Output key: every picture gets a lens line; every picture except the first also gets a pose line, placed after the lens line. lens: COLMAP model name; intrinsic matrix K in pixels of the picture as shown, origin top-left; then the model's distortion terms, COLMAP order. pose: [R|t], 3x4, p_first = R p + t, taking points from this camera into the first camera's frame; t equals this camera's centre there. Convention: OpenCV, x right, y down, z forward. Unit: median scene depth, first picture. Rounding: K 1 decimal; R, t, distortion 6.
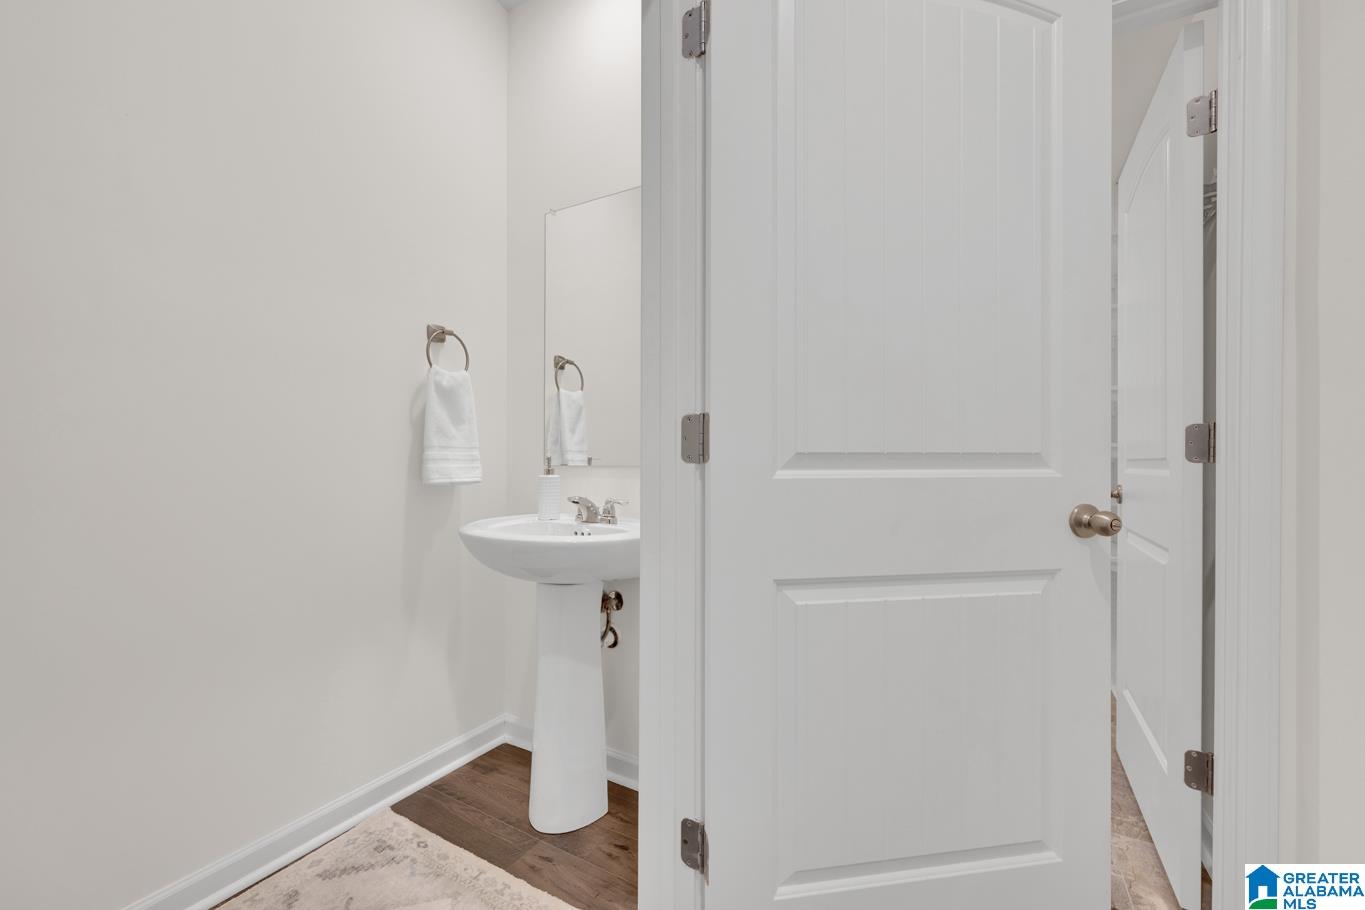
lens RADIAL K [[538.2, 0, 678.7], [0, 538.2, 459.6], [0, 0, 1]] dist [0.000647, 0.000119]
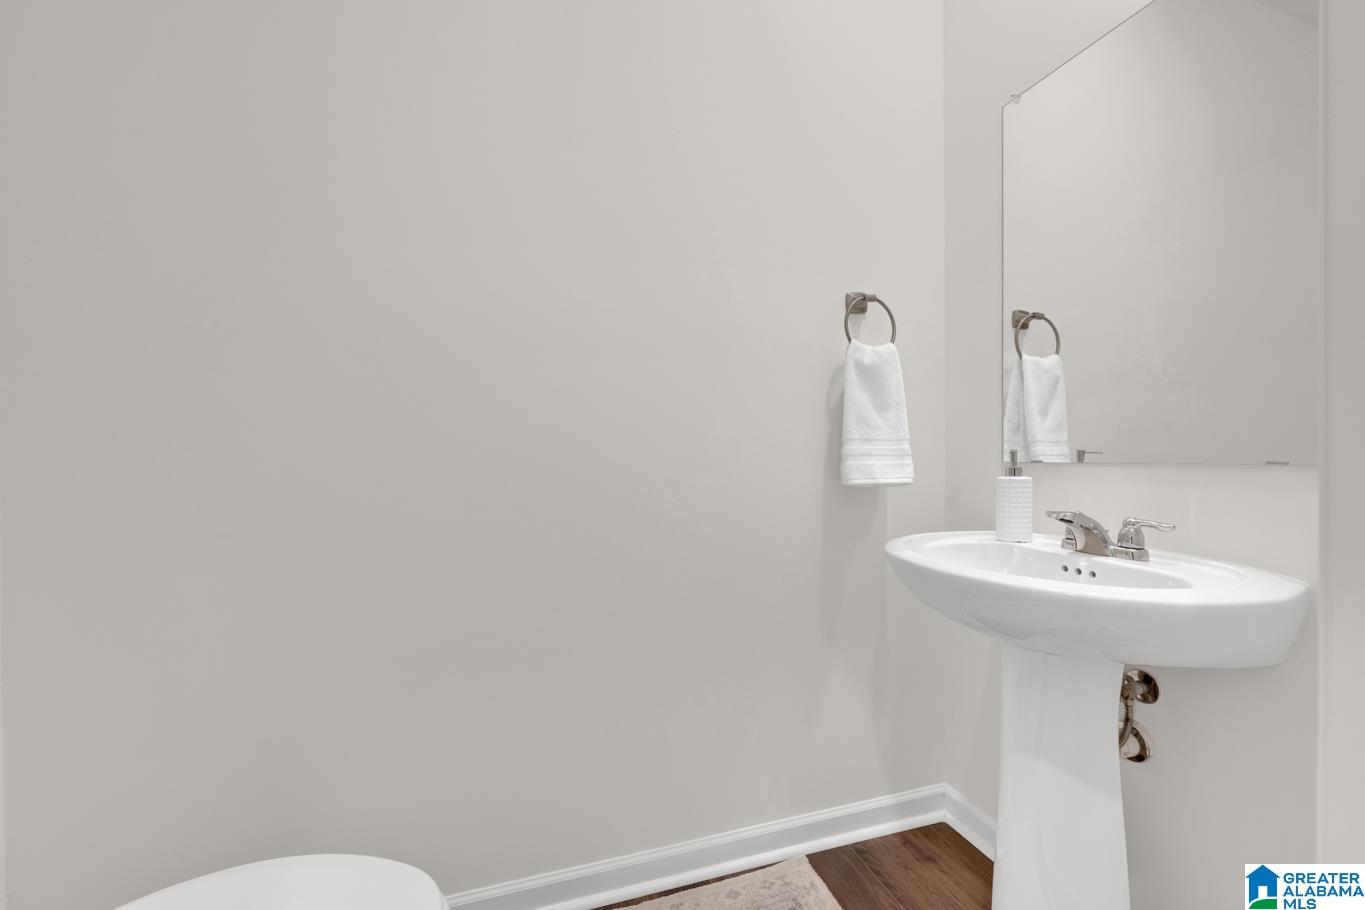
lens RADIAL K [[538.2, 0, 678.7], [0, 538.2, 459.6], [0, 0, 1]] dist [0.000647, 0.000119]
pose [[0.734356, -0.001214, -0.678763, -0.090252], [0.007645, 0.999950, 0.006483, -0.000722], [0.678721, -0.009950, 0.734329, 0.207298]]
